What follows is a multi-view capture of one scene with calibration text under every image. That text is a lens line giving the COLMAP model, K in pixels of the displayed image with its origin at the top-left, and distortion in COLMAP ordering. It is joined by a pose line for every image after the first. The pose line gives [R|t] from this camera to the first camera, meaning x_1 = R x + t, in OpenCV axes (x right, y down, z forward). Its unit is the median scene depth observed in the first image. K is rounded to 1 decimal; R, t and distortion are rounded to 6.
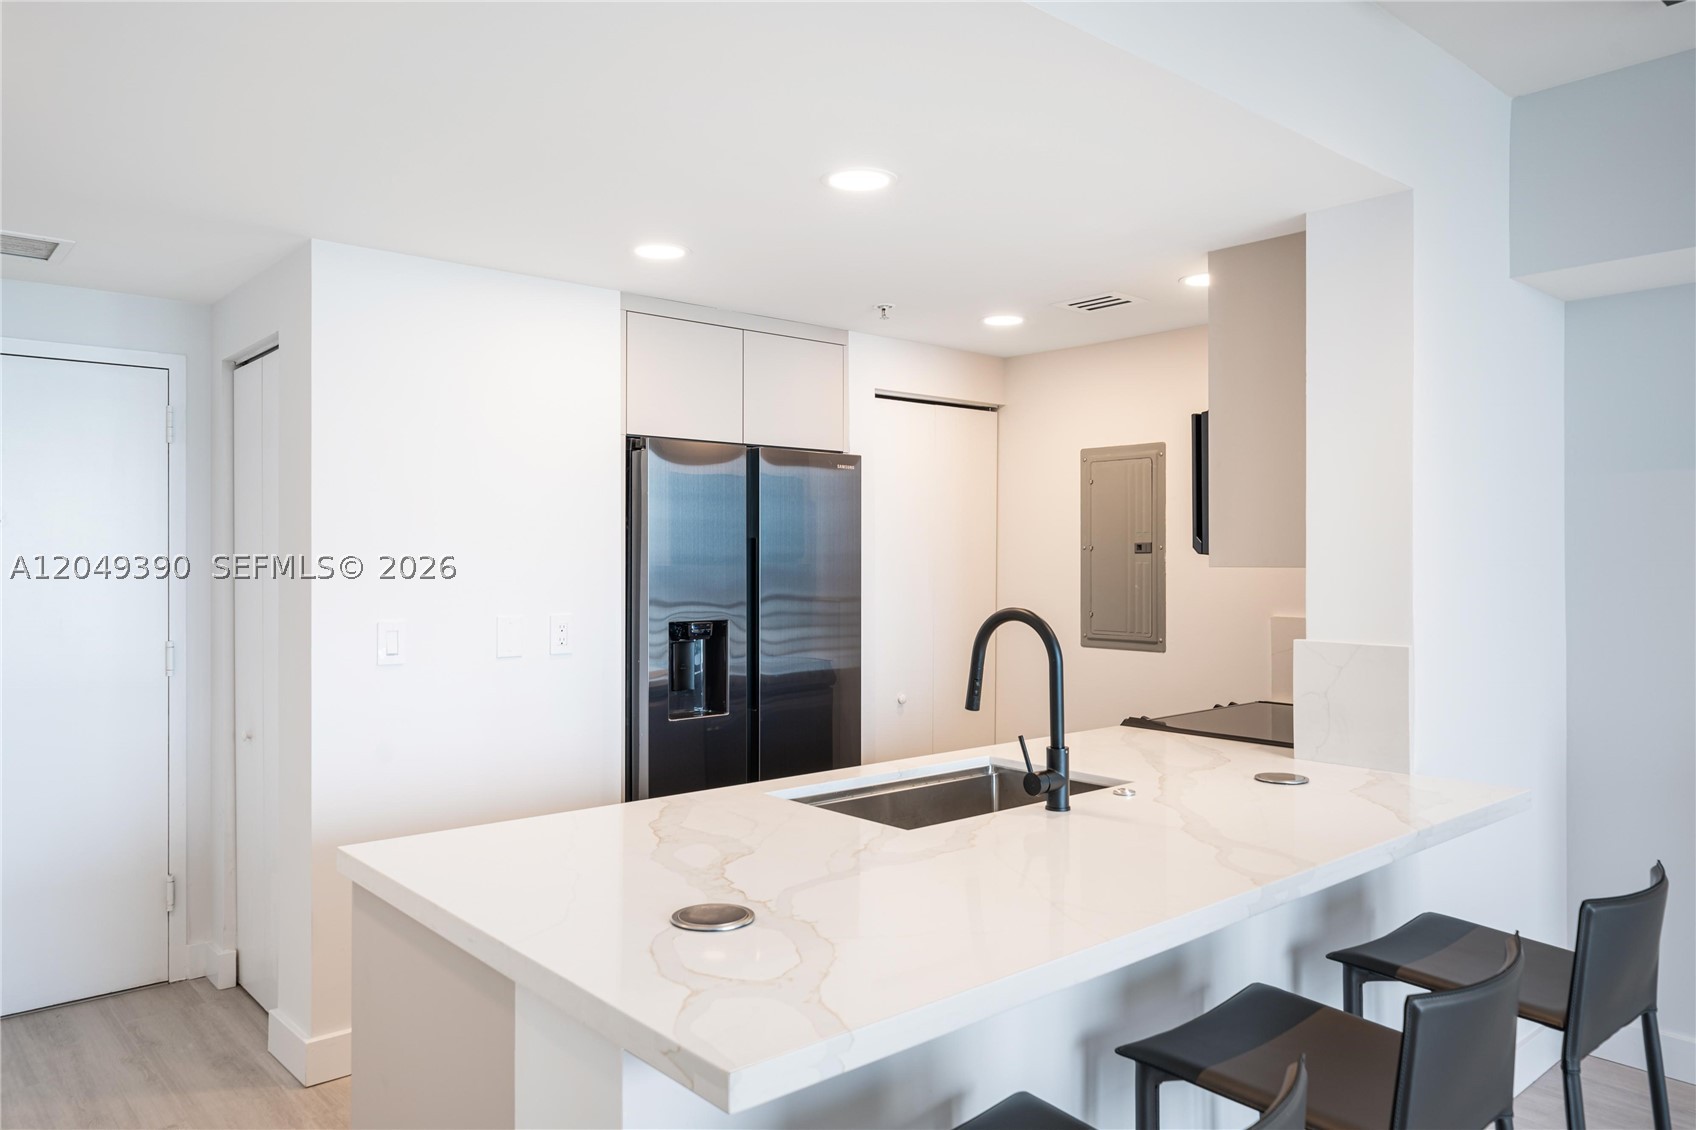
lens RADIAL K [[1146.8, 0, 847.3], [0, 1146.8, 587.0], [0, 0, 1]] dist [0.002037, -0.000783]
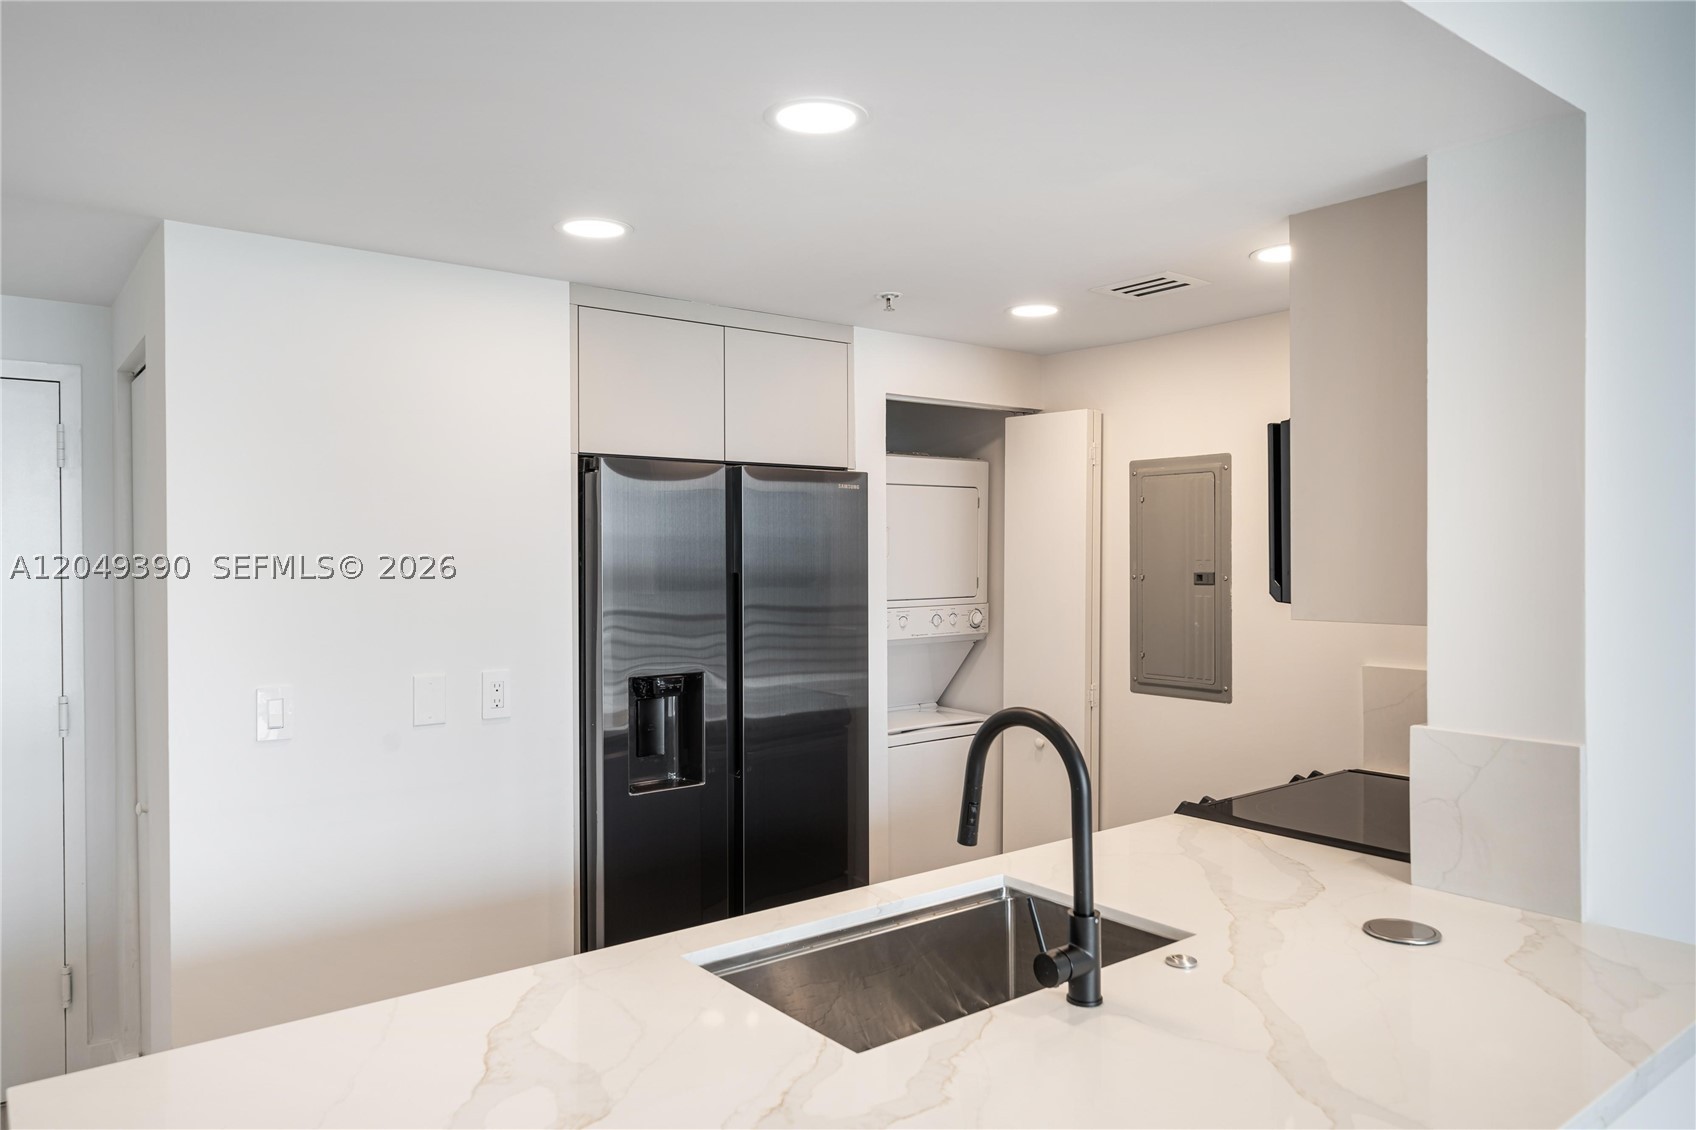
lens RADIAL K [[1146.8, 0, 844.9], [0, 1146.8, 569.4], [0, 0, 1]] dist [0.002037, -0.000783]
pose [[0.998362, -0.004461, -0.057042, 0.049366], [0.003836, 0.999932, -0.011058, -0.038297], [0.057087, 0.010821, 0.998311, 0.178032]]
